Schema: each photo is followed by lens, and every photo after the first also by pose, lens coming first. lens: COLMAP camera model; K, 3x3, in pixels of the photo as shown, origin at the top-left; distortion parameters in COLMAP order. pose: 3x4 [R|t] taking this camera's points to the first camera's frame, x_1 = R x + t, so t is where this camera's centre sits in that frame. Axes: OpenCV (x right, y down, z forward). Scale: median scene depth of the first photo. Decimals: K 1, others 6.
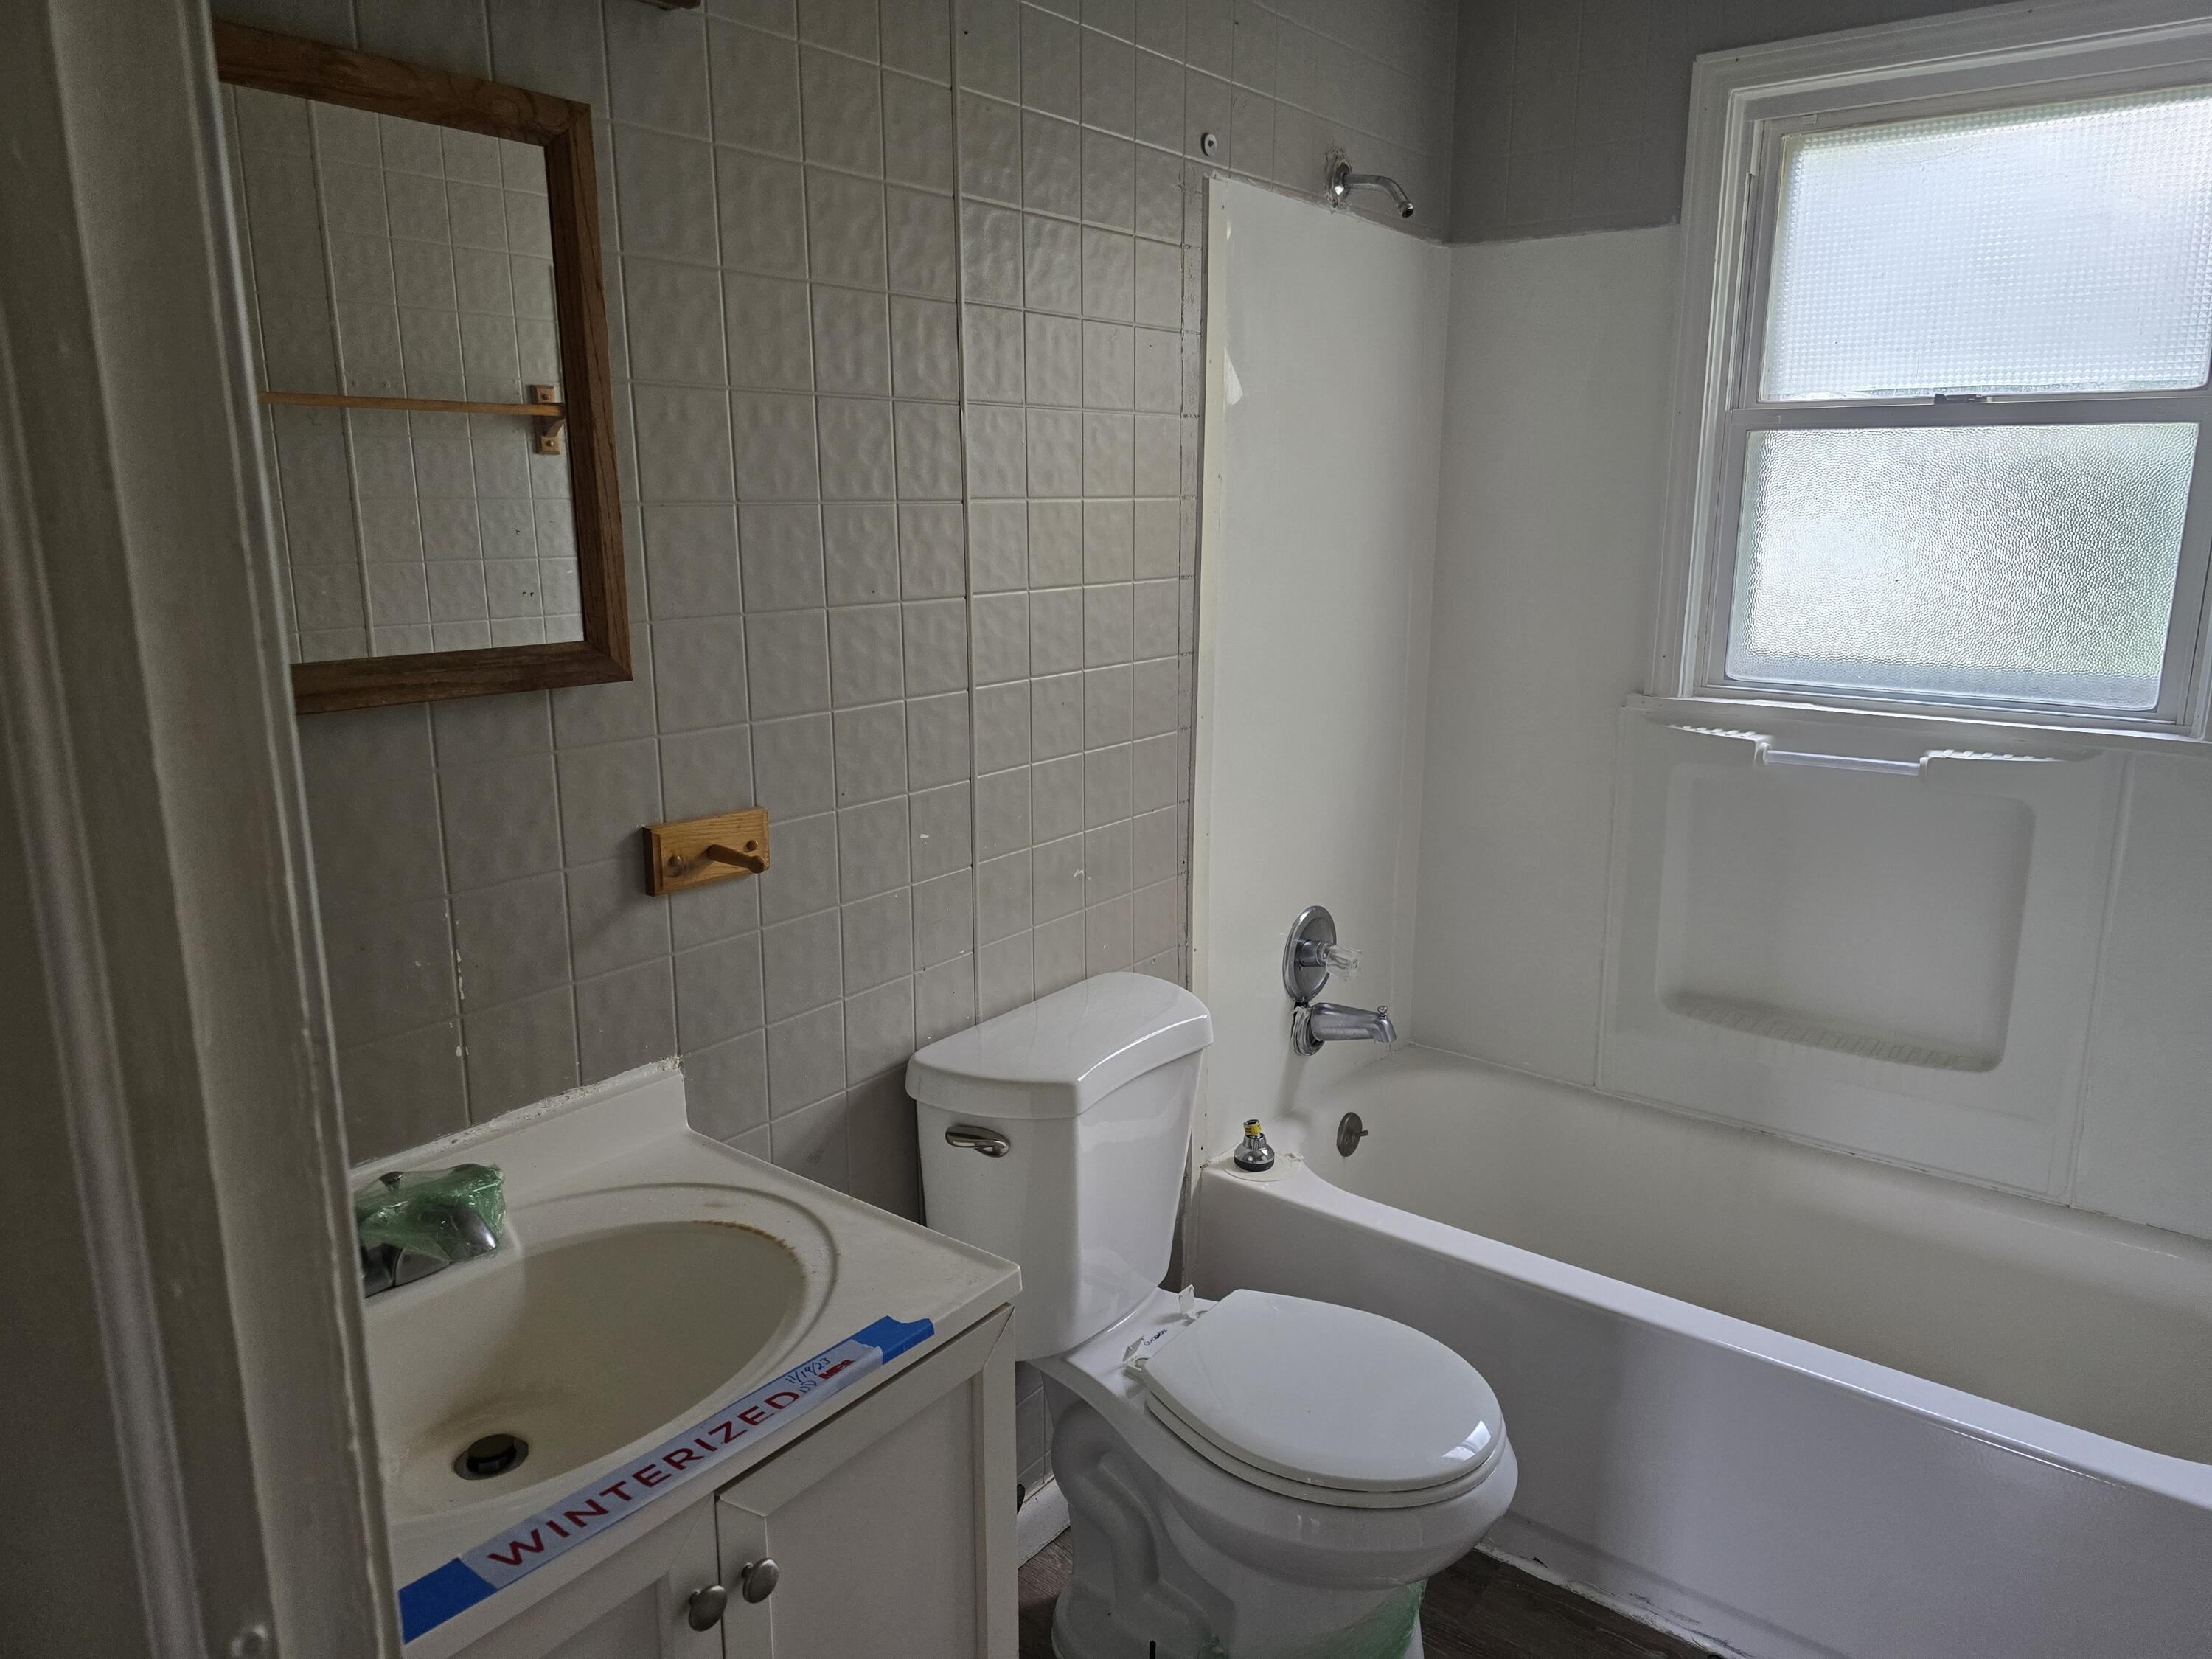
lens RADIAL K [[1468.9, 0, 1106.0], [0, 1468.9, 829.5], [0, 0, 1]] dist [0.062168, -0.087514]
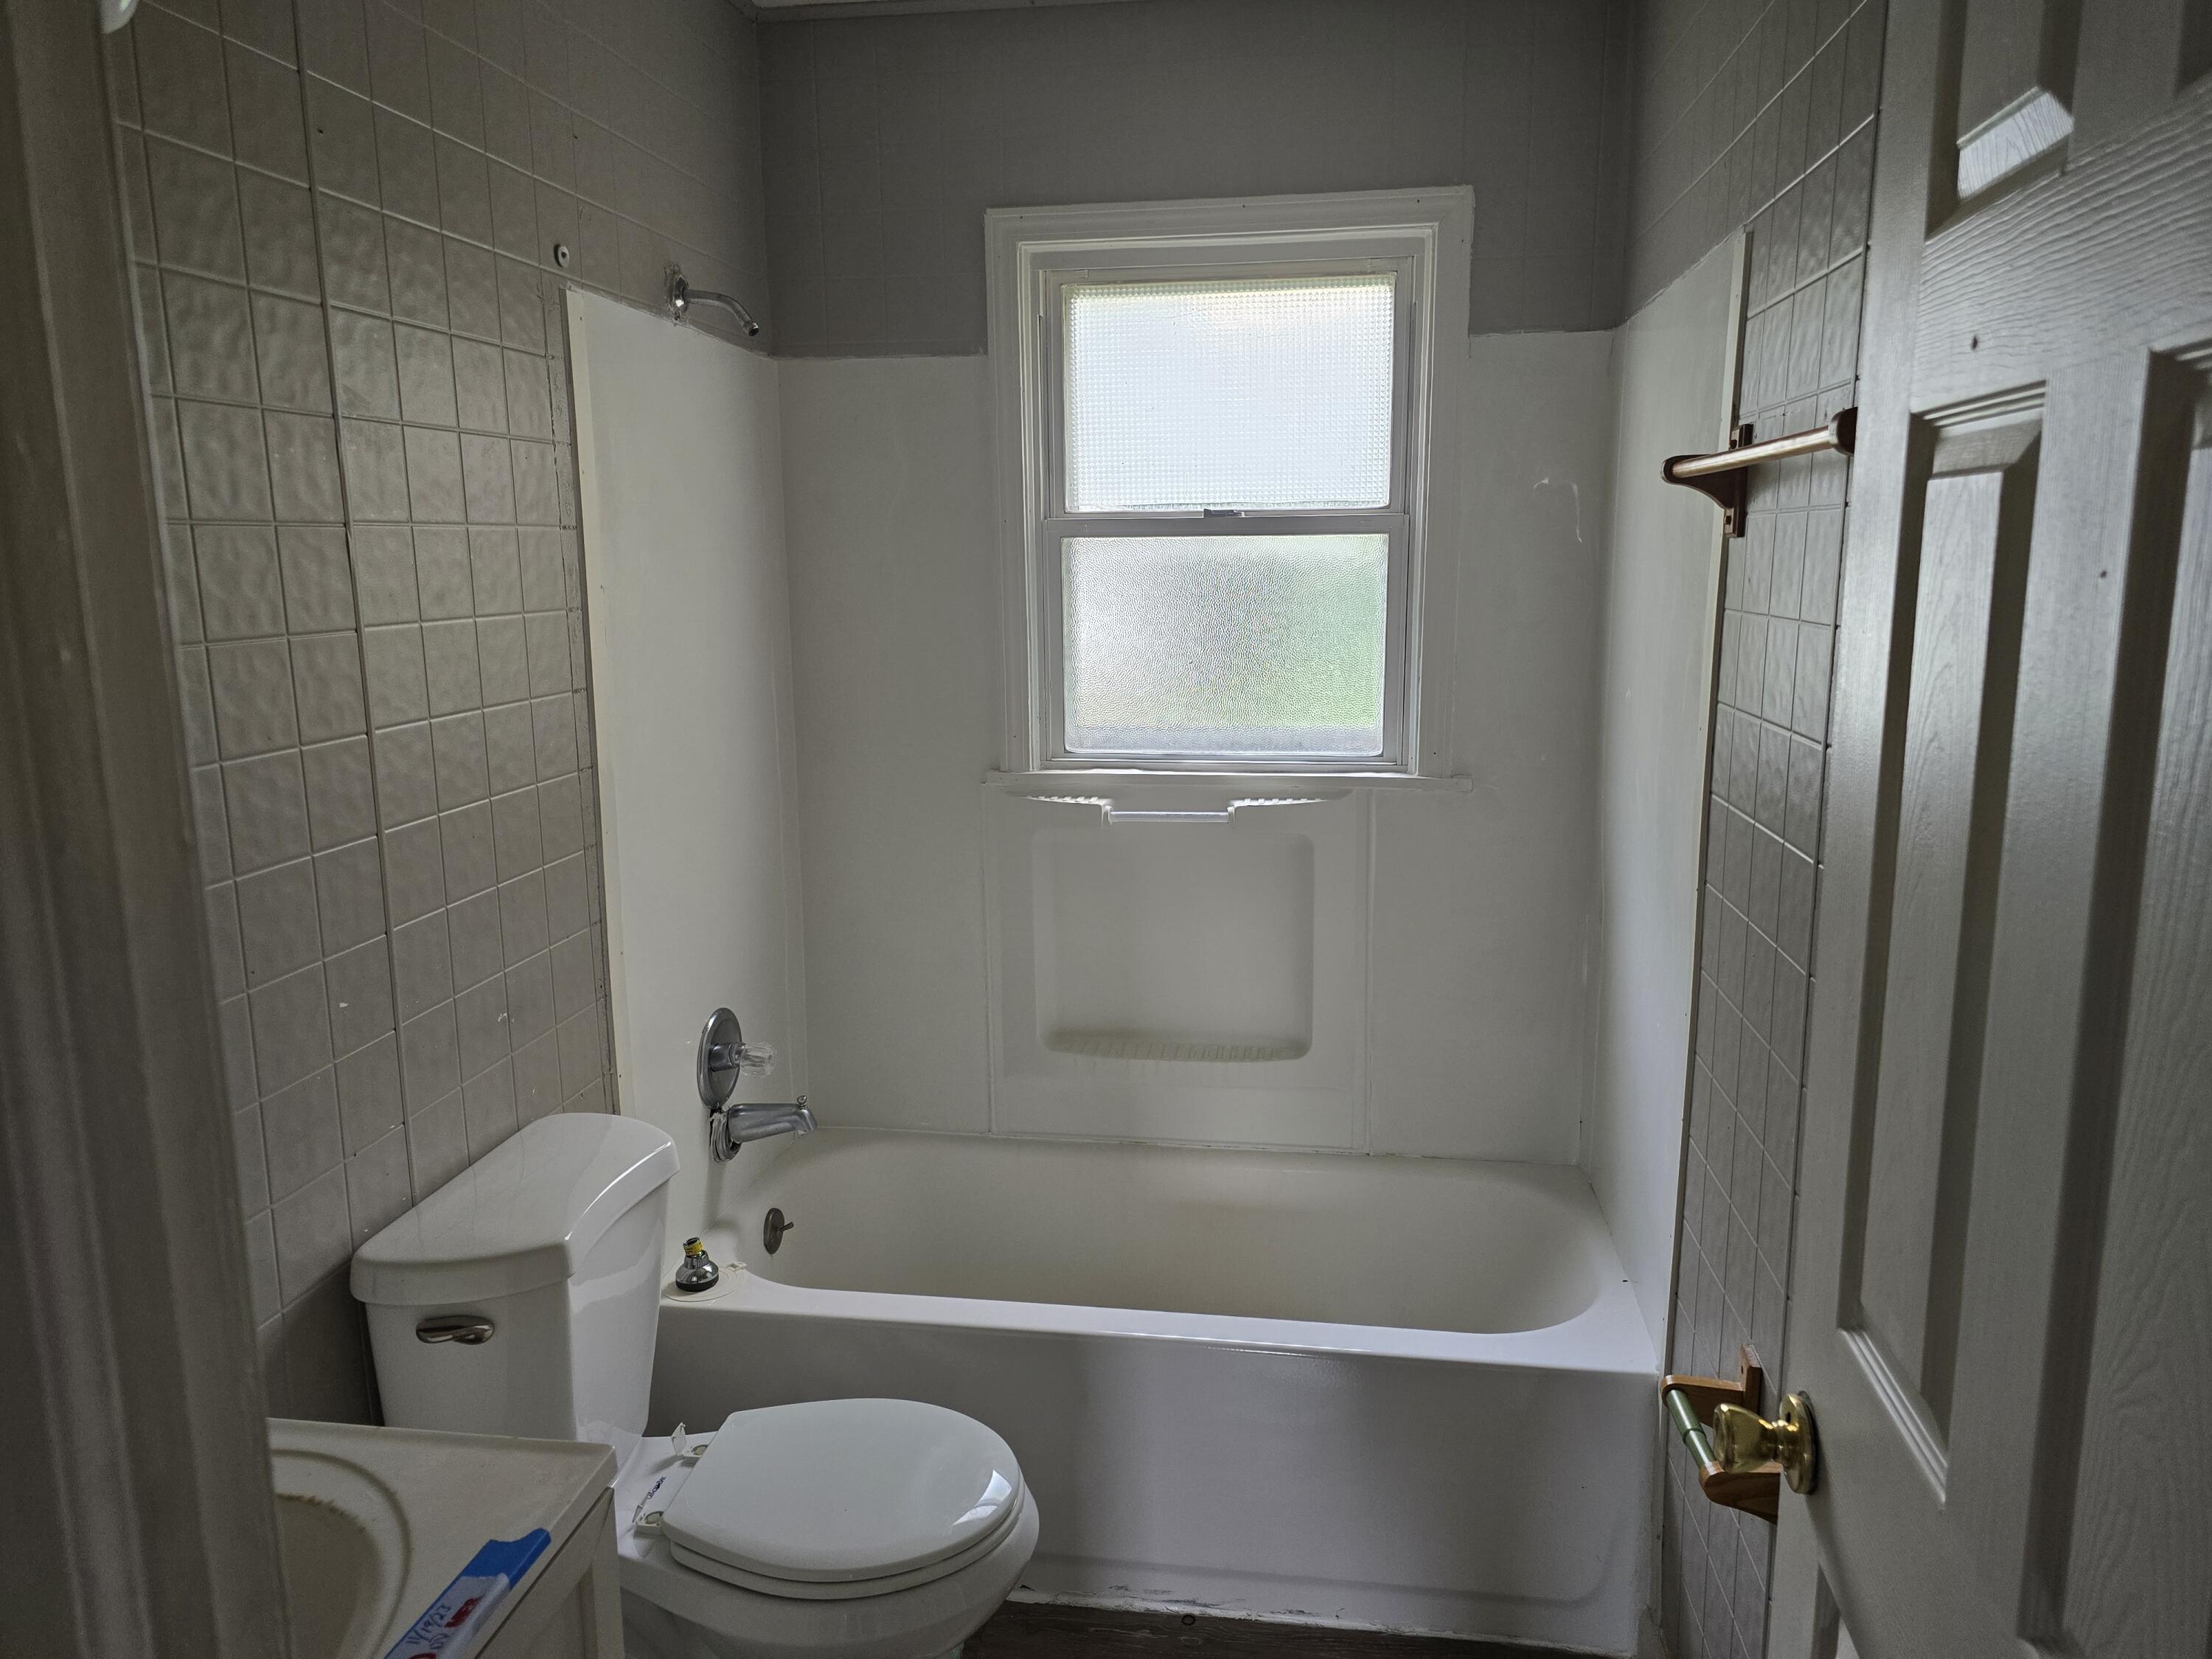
lens RADIAL K [[1492.9, 0, 1106.0], [0, 1492.9, 829.5], [0, 0, 1]] dist [0.042242, -0.047656]
pose [[0.872989, -0.099447, 0.477494, -0.129917], [0.120180, 0.992667, -0.012981, -0.029700], [-0.472702, 0.068717, 0.878539, -0.017852]]
